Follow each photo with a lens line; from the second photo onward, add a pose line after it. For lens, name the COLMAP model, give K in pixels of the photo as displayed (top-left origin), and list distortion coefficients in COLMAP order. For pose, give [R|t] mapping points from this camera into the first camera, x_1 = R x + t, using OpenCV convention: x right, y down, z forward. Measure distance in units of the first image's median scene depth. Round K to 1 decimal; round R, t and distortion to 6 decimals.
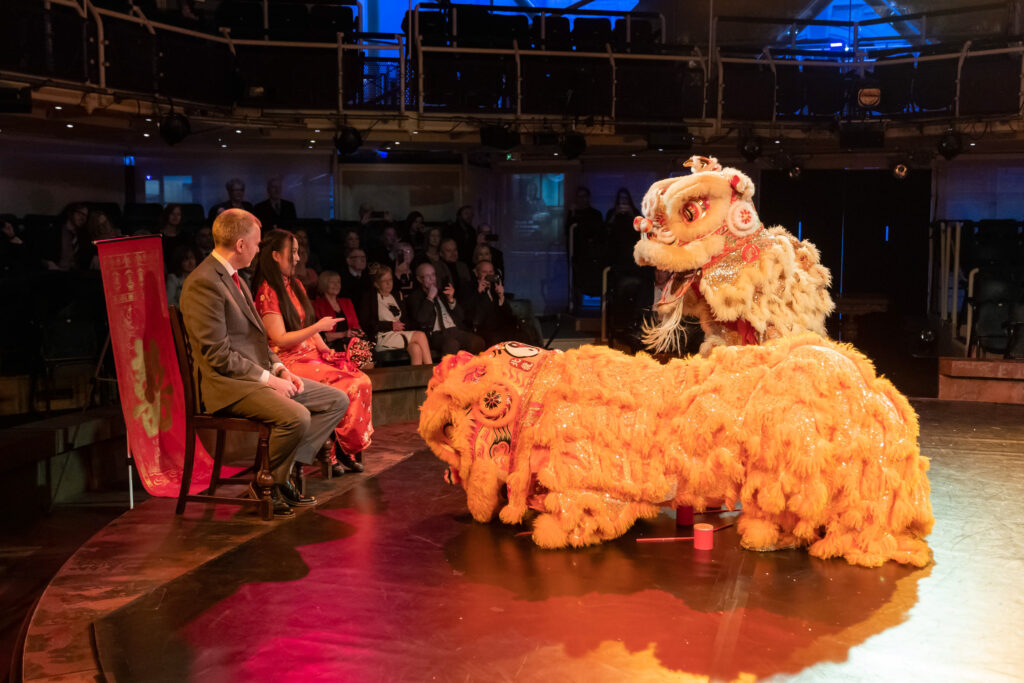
lens RADIAL K [[1022.4, 0, 512.2], [0, 1022.4, 313.1], [0, 0, 1]] dist [0.000652, 0.017096]
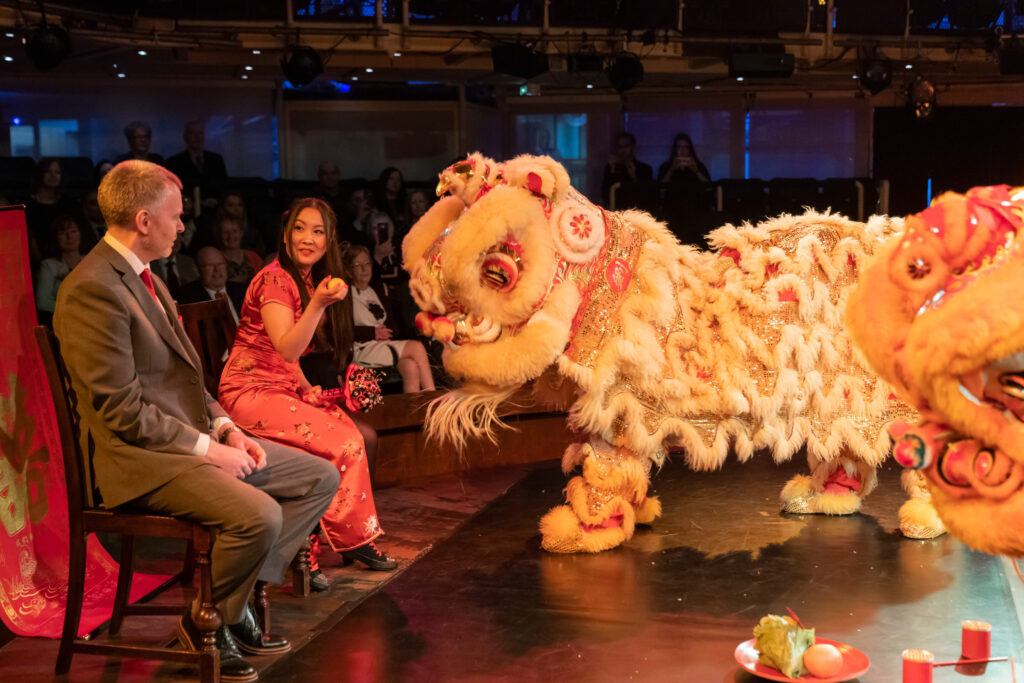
lens RADIAL K [[1281.8, 0, 546.1], [0, 1281.8, 345.0], [0, 0, 1]] dist [0.023757, -0.011860]
pose [[0.999104, -0.010154, 0.041097, -0.032756], [0.008543, 0.999195, 0.039187, -0.011160], [-0.041462, -0.038801, 0.998386, 0.112684]]
